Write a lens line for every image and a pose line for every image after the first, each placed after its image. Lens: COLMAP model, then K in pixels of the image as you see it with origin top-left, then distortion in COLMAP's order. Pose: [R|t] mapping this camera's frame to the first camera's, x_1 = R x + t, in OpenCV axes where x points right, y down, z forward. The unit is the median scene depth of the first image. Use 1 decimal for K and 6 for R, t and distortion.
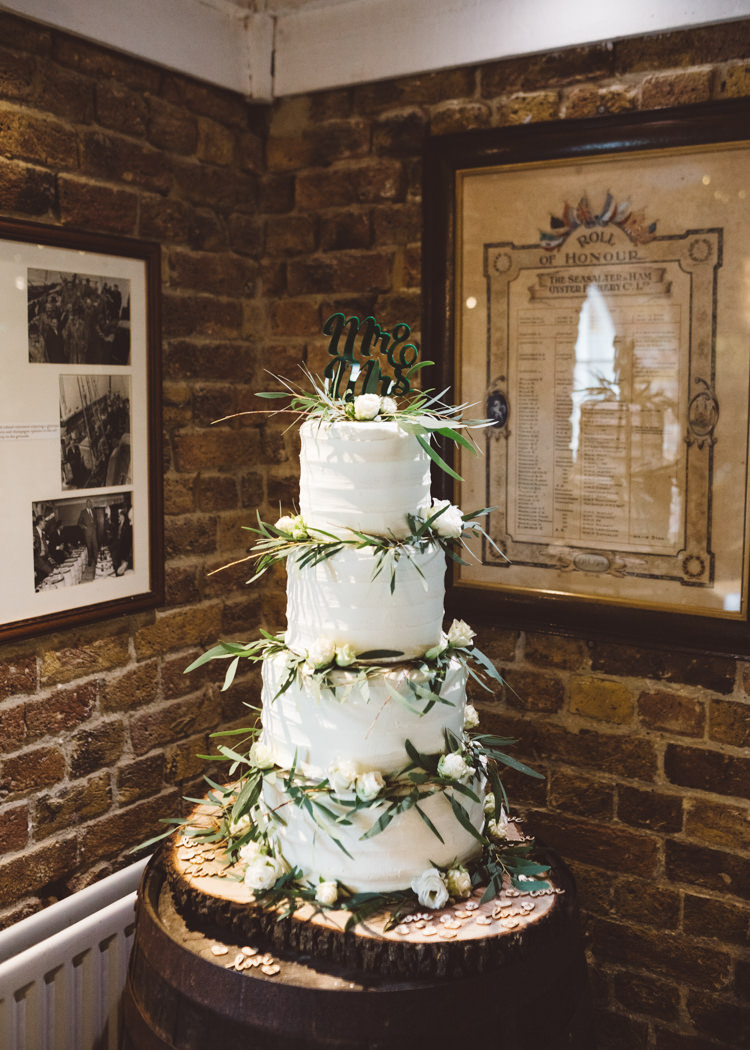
lens RADIAL K [[1080.0, 0, 374.3], [0, 1080.0, 523.3], [0, 0, 1]] dist [-0.061888, 0.000000]
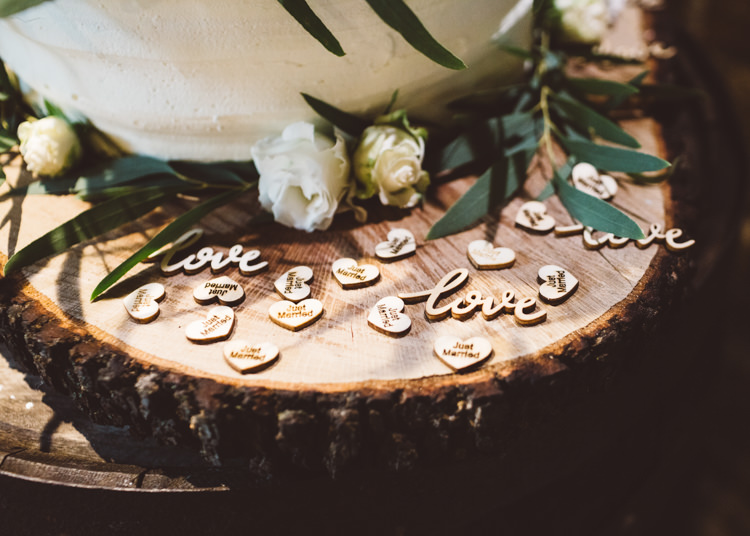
lens RADIAL K [[771.5, 0, 374.5], [0, 771.5, 269.1], [0, 0, 1]] dist [-0.061888, 0.000000]
pose [[0.952608, 0.186513, -0.240315, 0.145447], [-0.003205, 0.796096, 0.605162, 0.213143], [0.304184, -0.575712, 0.758965, 0.803629]]
